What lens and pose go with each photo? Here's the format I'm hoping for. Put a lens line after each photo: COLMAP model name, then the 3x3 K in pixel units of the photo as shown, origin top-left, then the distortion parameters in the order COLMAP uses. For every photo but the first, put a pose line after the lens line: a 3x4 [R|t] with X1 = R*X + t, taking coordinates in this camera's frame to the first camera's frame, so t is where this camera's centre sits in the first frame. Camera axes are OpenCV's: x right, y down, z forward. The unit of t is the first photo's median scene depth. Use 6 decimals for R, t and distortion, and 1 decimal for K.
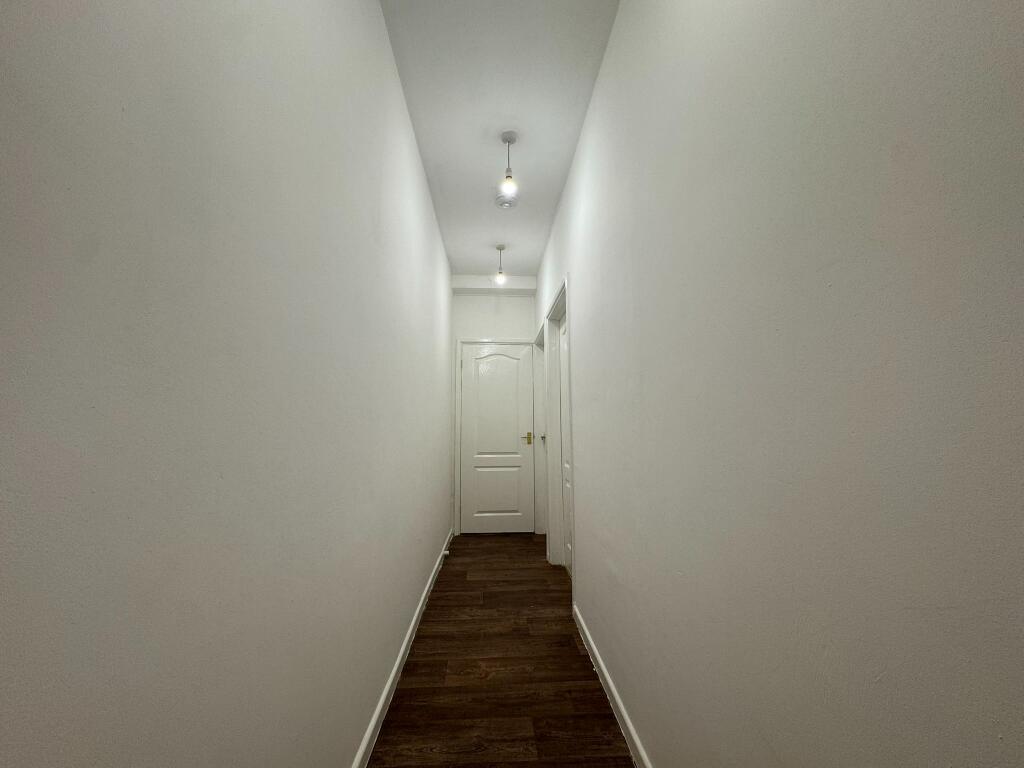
lens RADIAL K [[406.1, 0, 512.5], [0, 406.1, 382.4], [0, 0, 1]] dist [-0.002375, -0.000305]
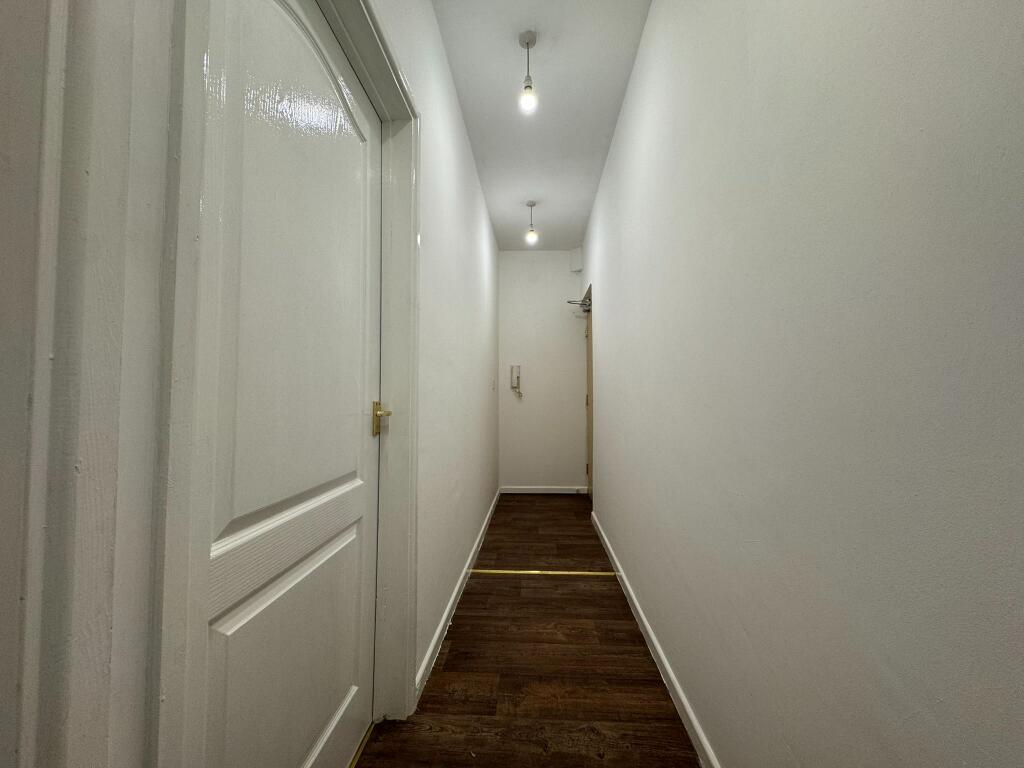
lens RADIAL K [[406.1, 0, 512.5], [0, 406.1, 382.4], [0, 0, 1]] dist [-0.002375, -0.000305]
pose [[-0.993607, 0.003771, 0.112828, -0.071563], [-0.013803, 0.987885, -0.154570, 0.258950], [-0.112044, -0.155139, -0.981518, 2.066834]]
